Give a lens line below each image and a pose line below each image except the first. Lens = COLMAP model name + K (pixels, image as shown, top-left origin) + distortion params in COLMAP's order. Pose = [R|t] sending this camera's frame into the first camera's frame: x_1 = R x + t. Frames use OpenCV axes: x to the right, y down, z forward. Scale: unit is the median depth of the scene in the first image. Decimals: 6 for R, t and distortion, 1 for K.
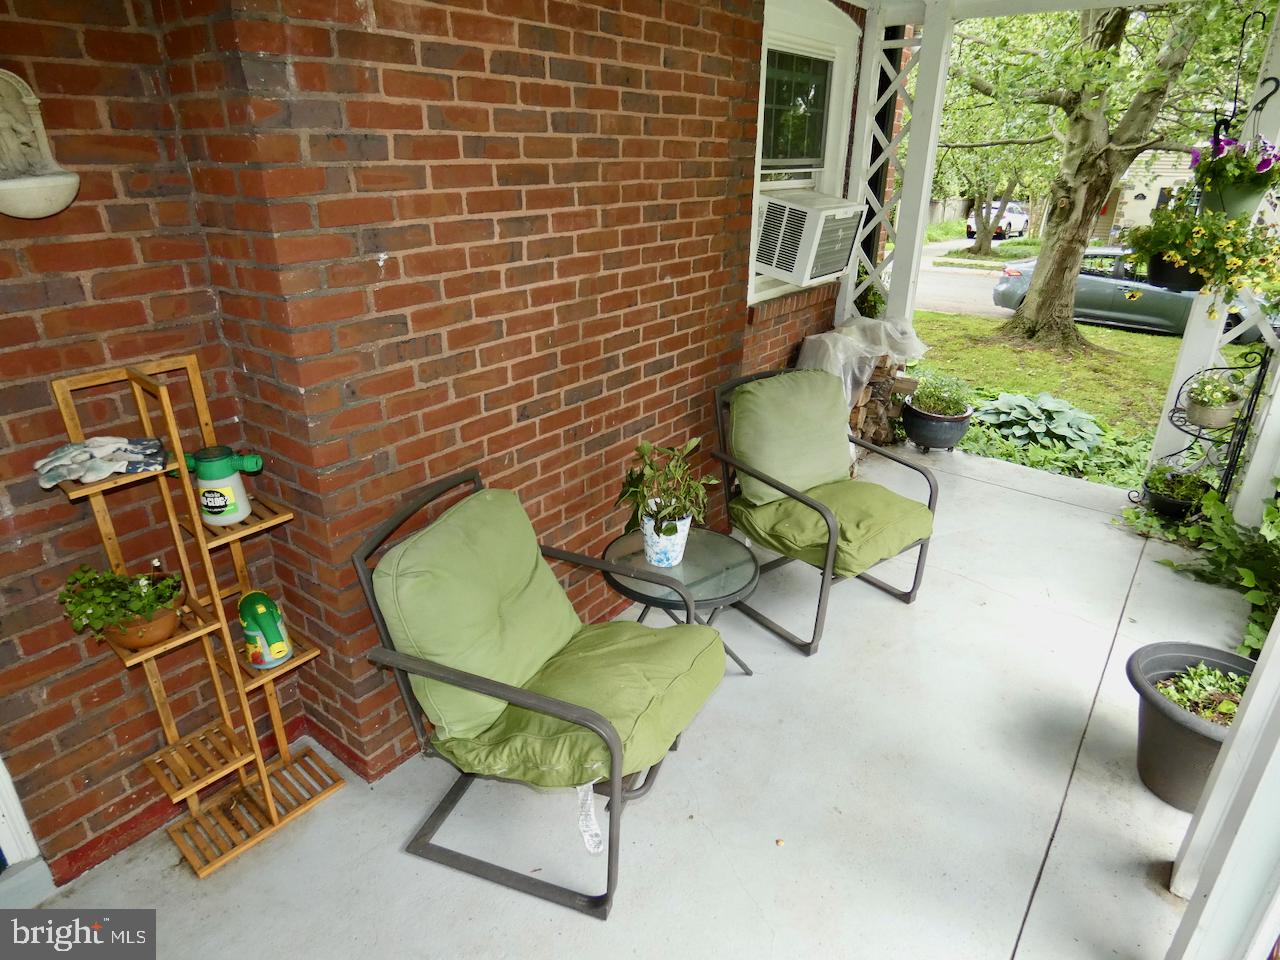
lens RADIAL K [[768.2, 0, 640.0], [0, 768.2, 480.0], [0, 0, 1]] dist [-0.010160, 0.004719]
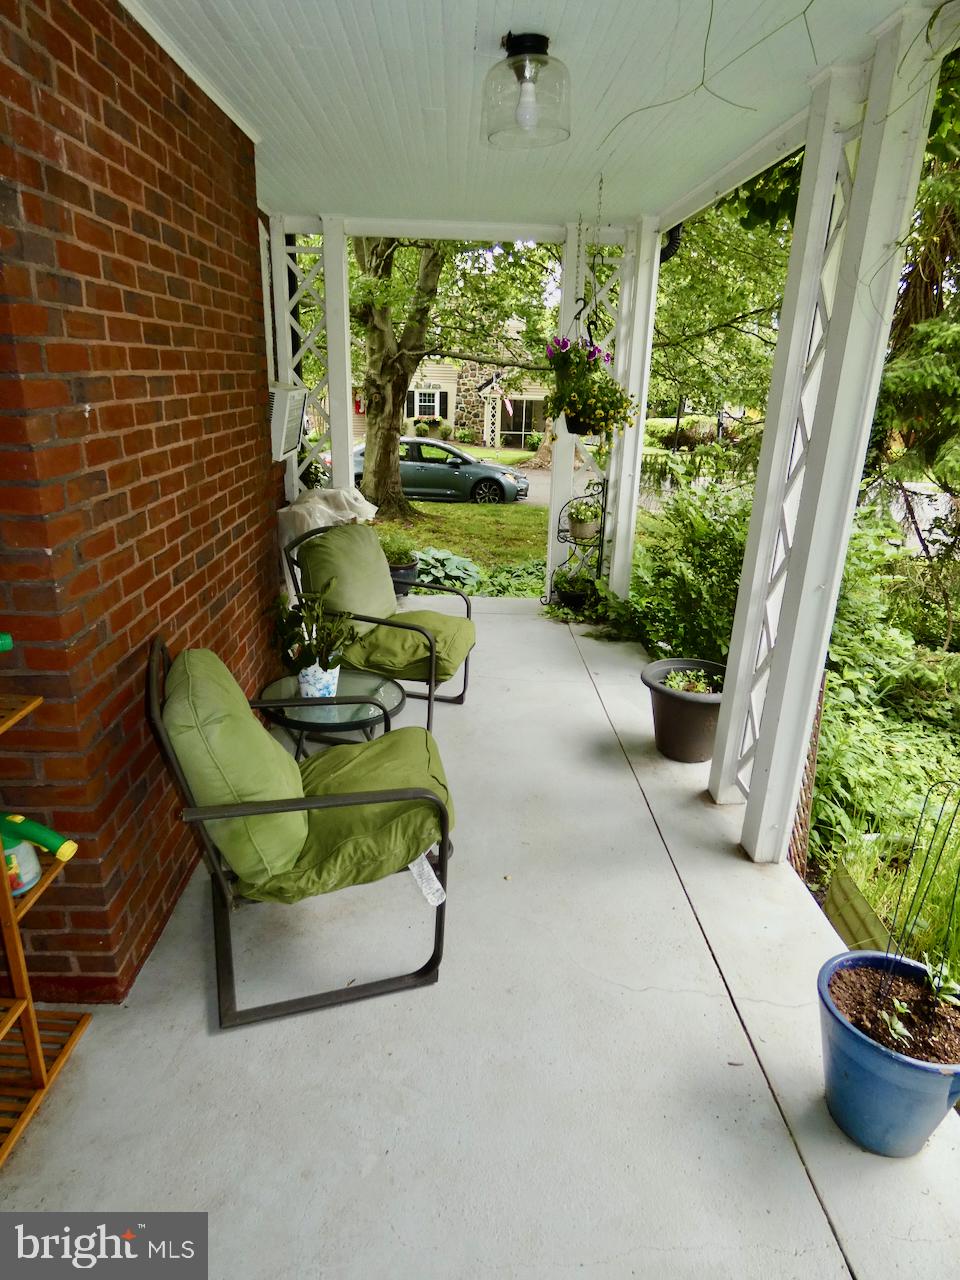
lens RADIAL K [[768.2, 0, 480.0], [0, 768.2, 640.0], [0, 0, 1]] dist [-0.010160, 0.004719]
pose [[0.775610, -0.197047, 0.599668, -0.411649], [0.230543, 0.972825, 0.021479, 0.054130], [-0.587604, 0.121590, 0.799961, 0.000228]]
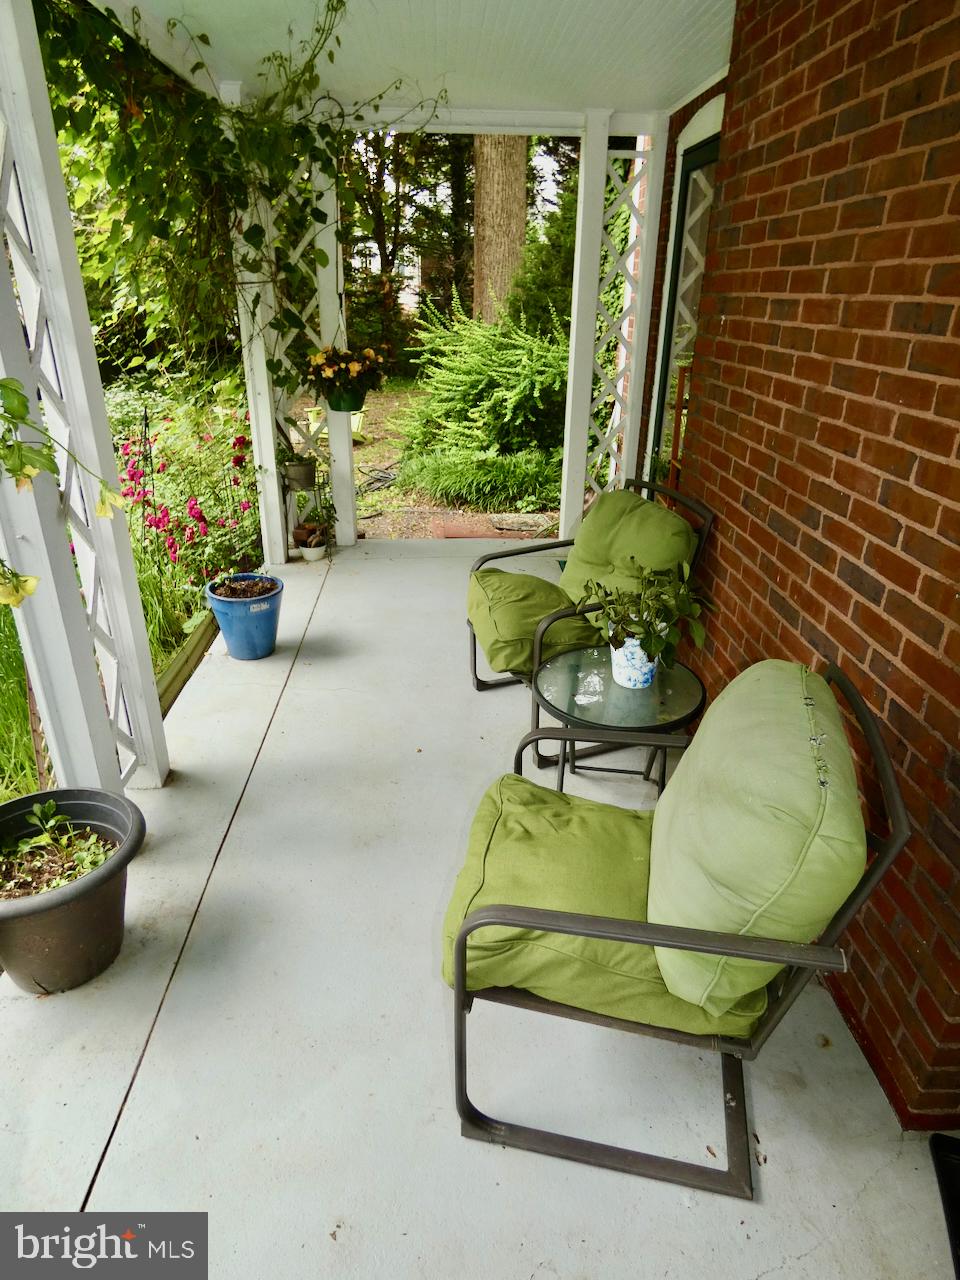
lens RADIAL K [[768.2, 0, 480.0], [0, 768.2, 640.0], [0, 0, 1]] dist [-0.010160, 0.004719]
pose [[-0.773469, 0.242186, -0.585741, 0.689672], [-0.275264, 0.704079, 0.654601, -0.475699], [0.570943, 0.667546, -0.477918, 1.281352]]
